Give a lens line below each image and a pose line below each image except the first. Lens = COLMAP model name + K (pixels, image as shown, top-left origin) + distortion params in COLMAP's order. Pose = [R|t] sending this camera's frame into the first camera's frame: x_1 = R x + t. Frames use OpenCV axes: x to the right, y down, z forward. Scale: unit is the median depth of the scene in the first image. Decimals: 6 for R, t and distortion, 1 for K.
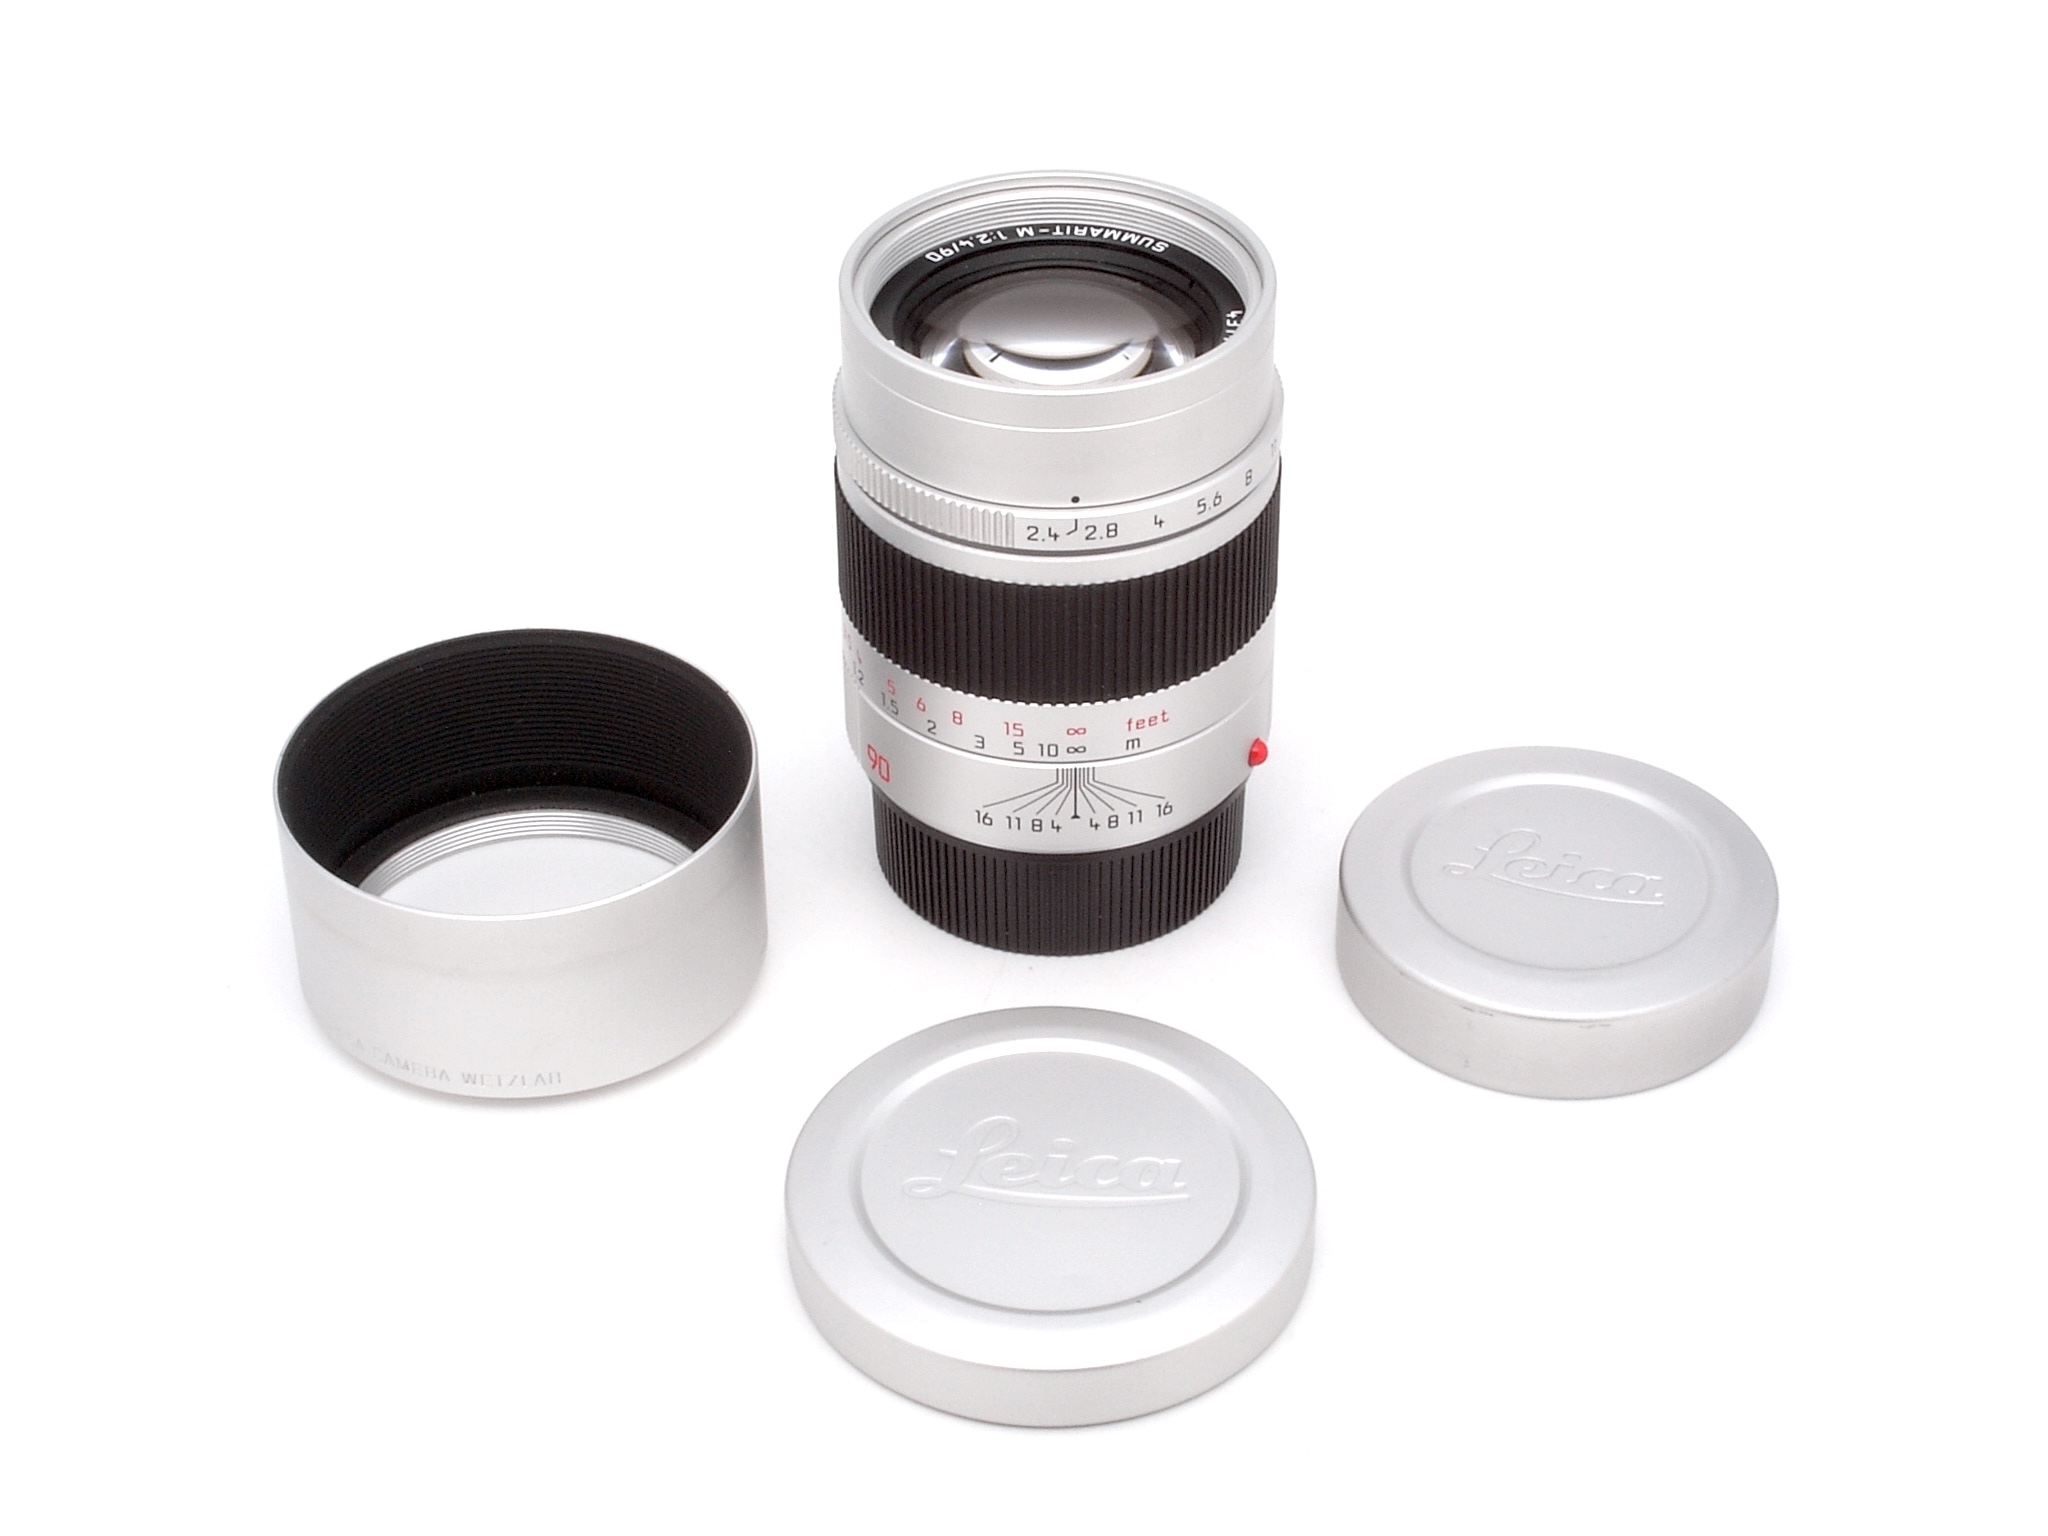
lens RADIAL K [[4135.3, 0, 1037.7], [0, 4135.3, 764.8], [0, 0, 1]] dist [0.164896, 0.000000]
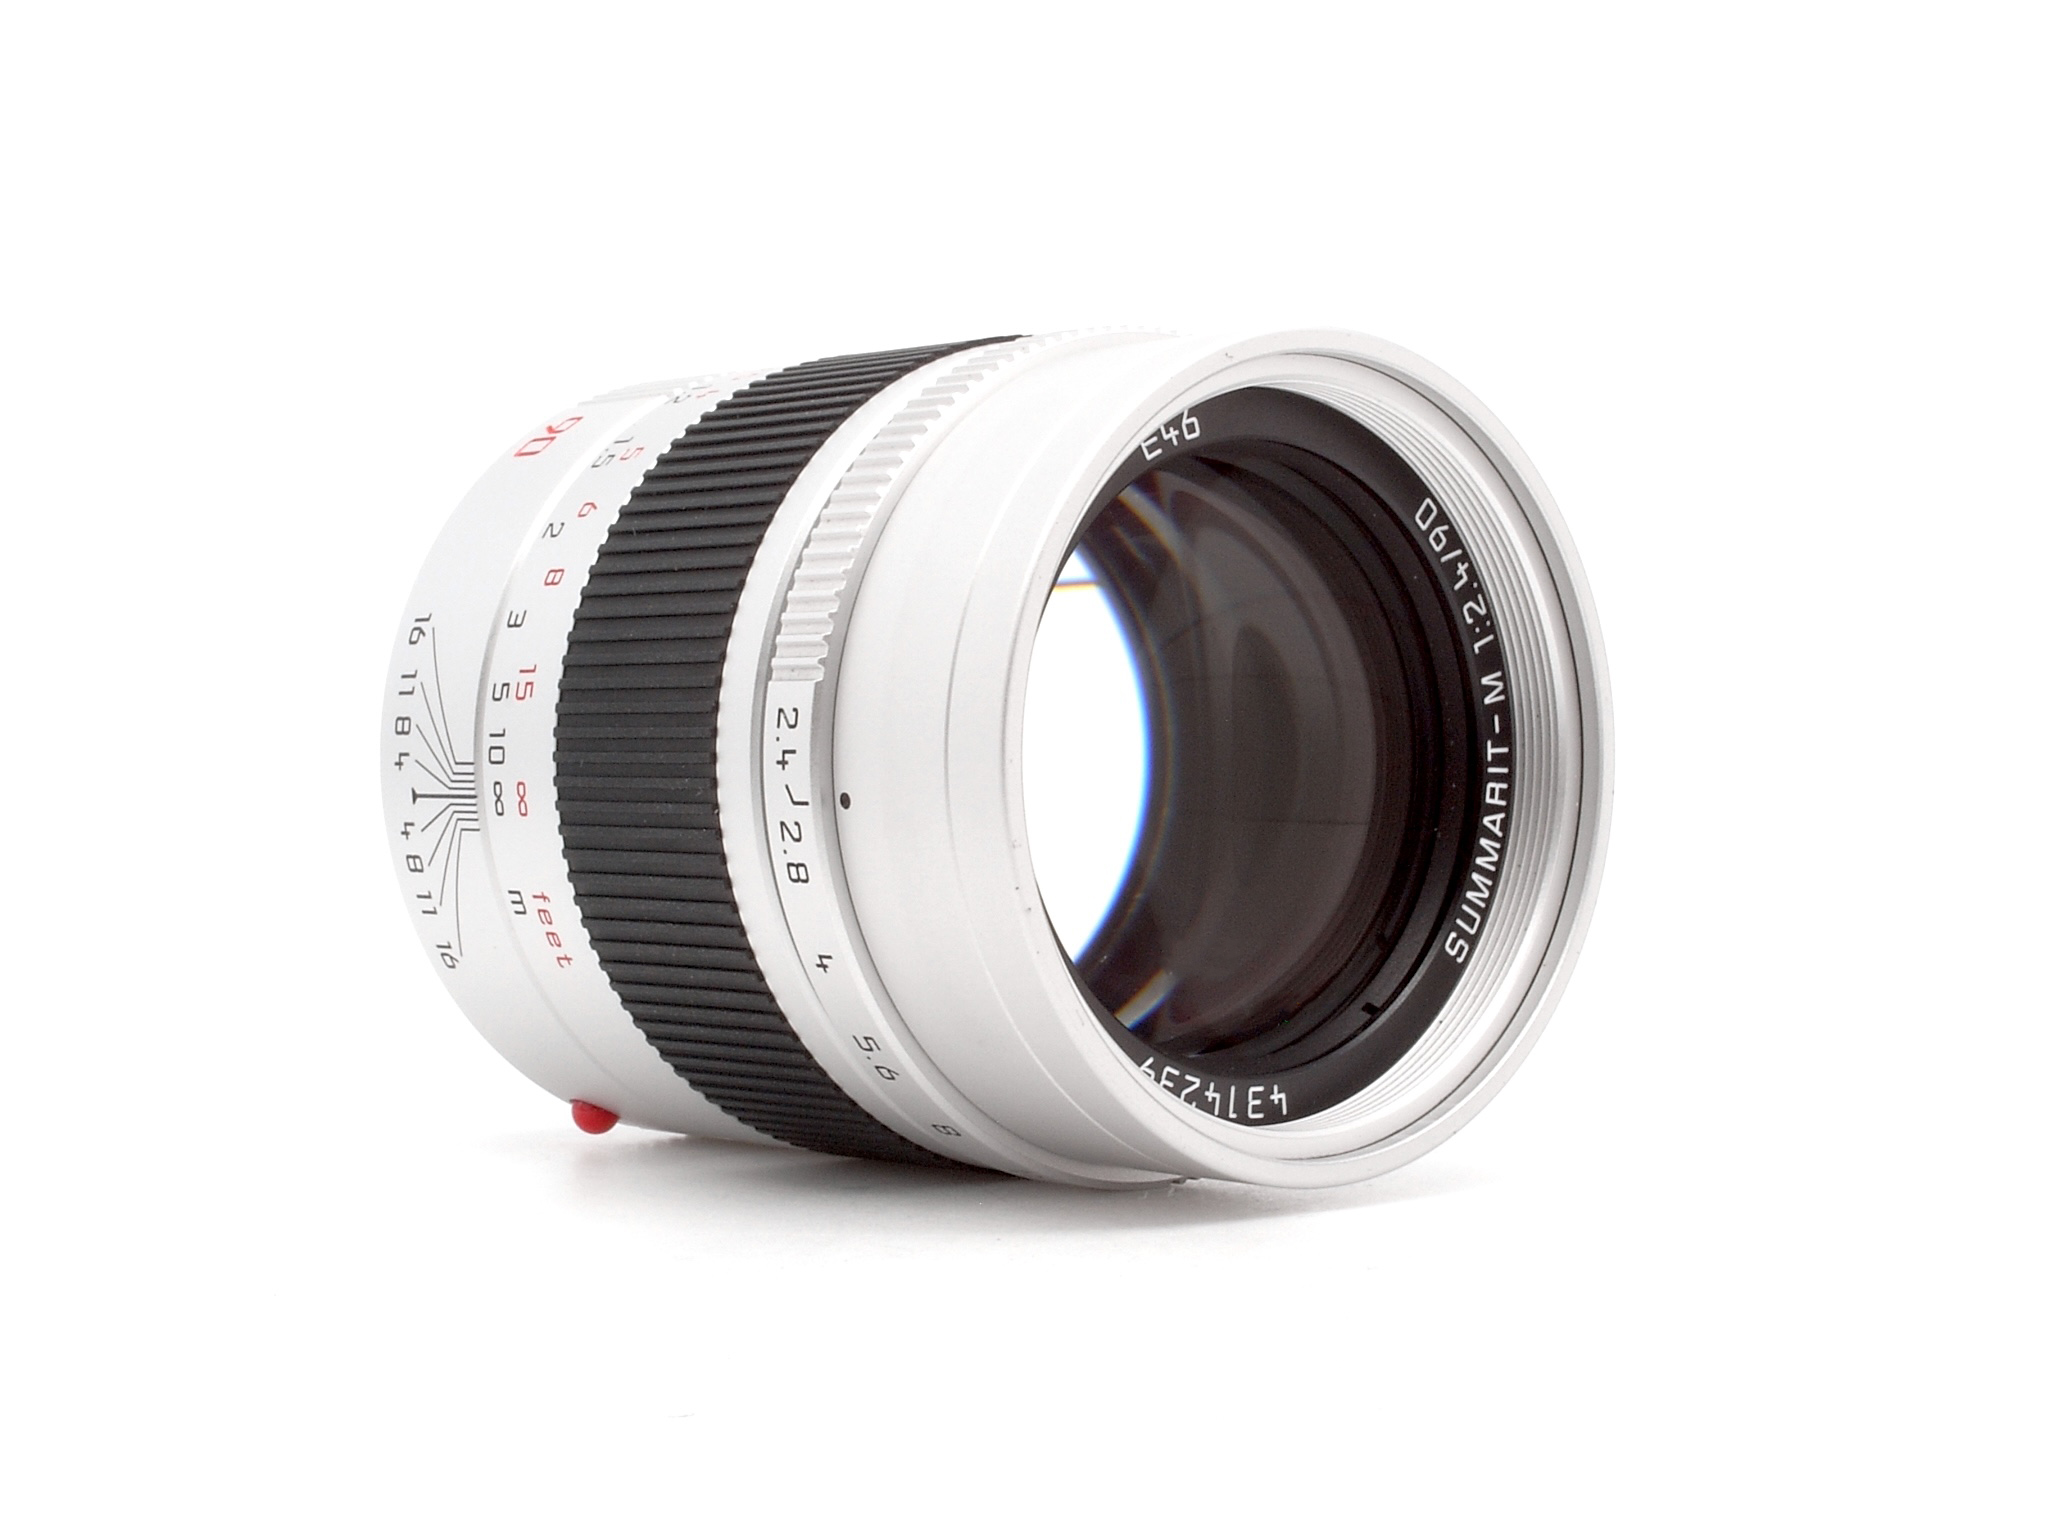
lens RADIAL K [[4135.3, 0, 1020.9], [0, 4135.3, 771.5], [0, 0, 1]] dist [0.164896, 0.000000]
pose [[0.016370, 0.999519, 0.026348, -0.007315], [-0.973217, 0.009885, 0.229676, -0.193531], [0.229305, -0.029402, 0.972911, 0.484307]]
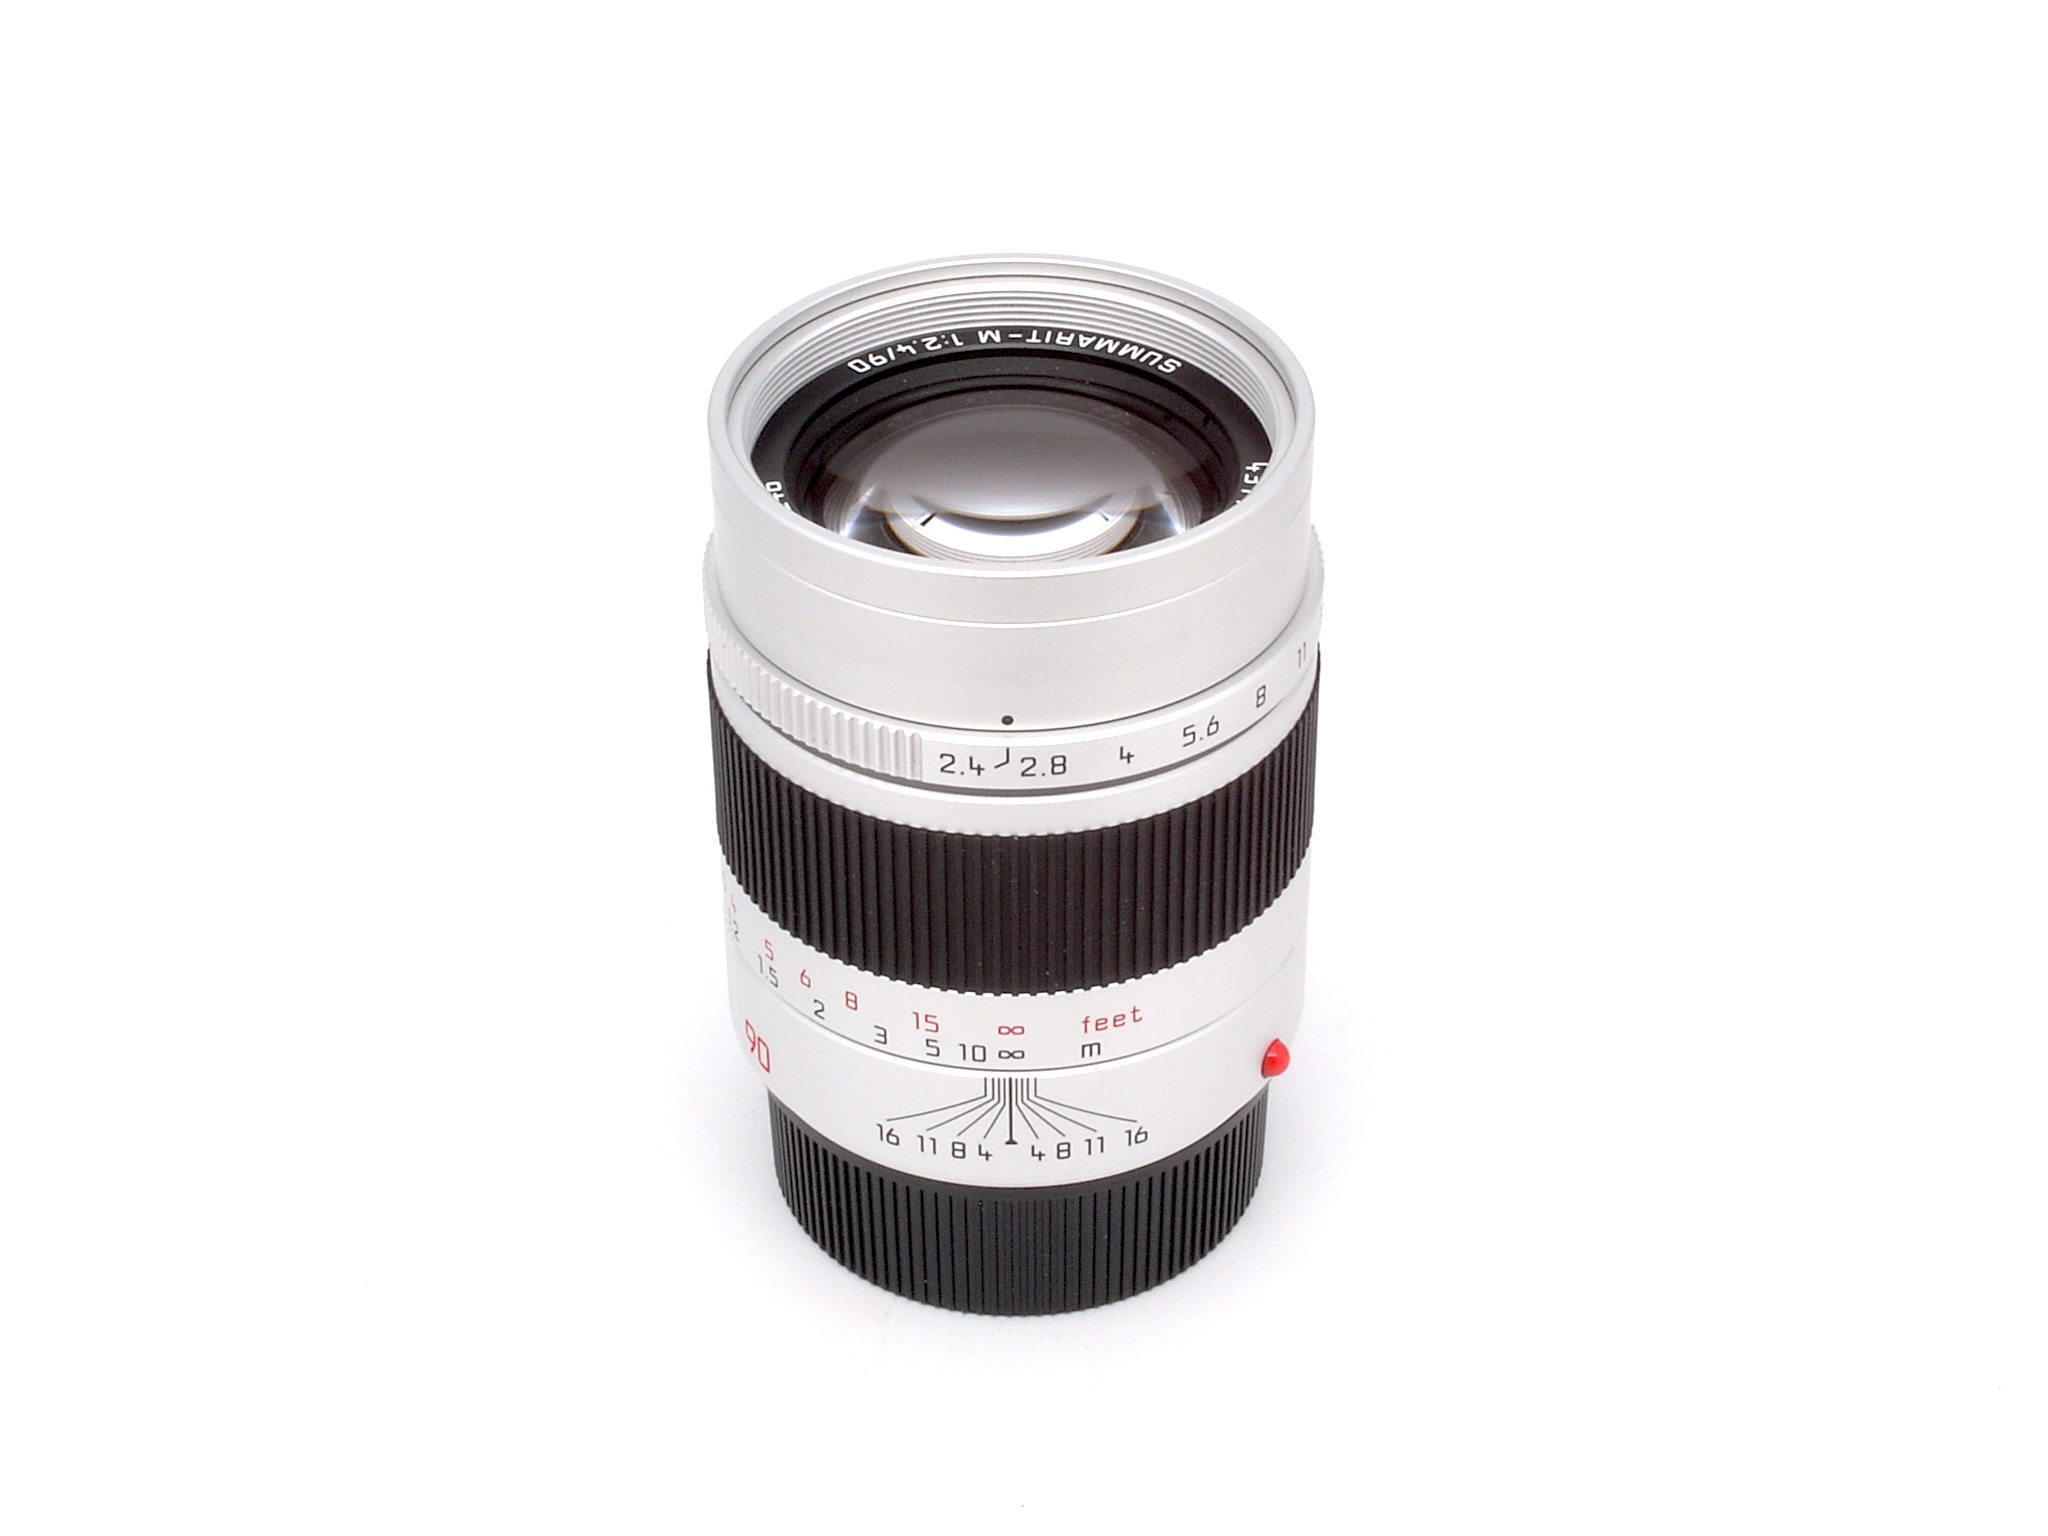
lens RADIAL K [[4135.3, 0, 1027.0], [0, 4135.3, 765.9], [0, 0, 1]] dist [0.164896, 0.000000]
pose [[0.995954, 0.052042, -0.073265, 0.062151], [-0.052266, 0.998633, -0.001145, -0.053077], [0.073105, 0.004969, 0.997312, 0.274993]]
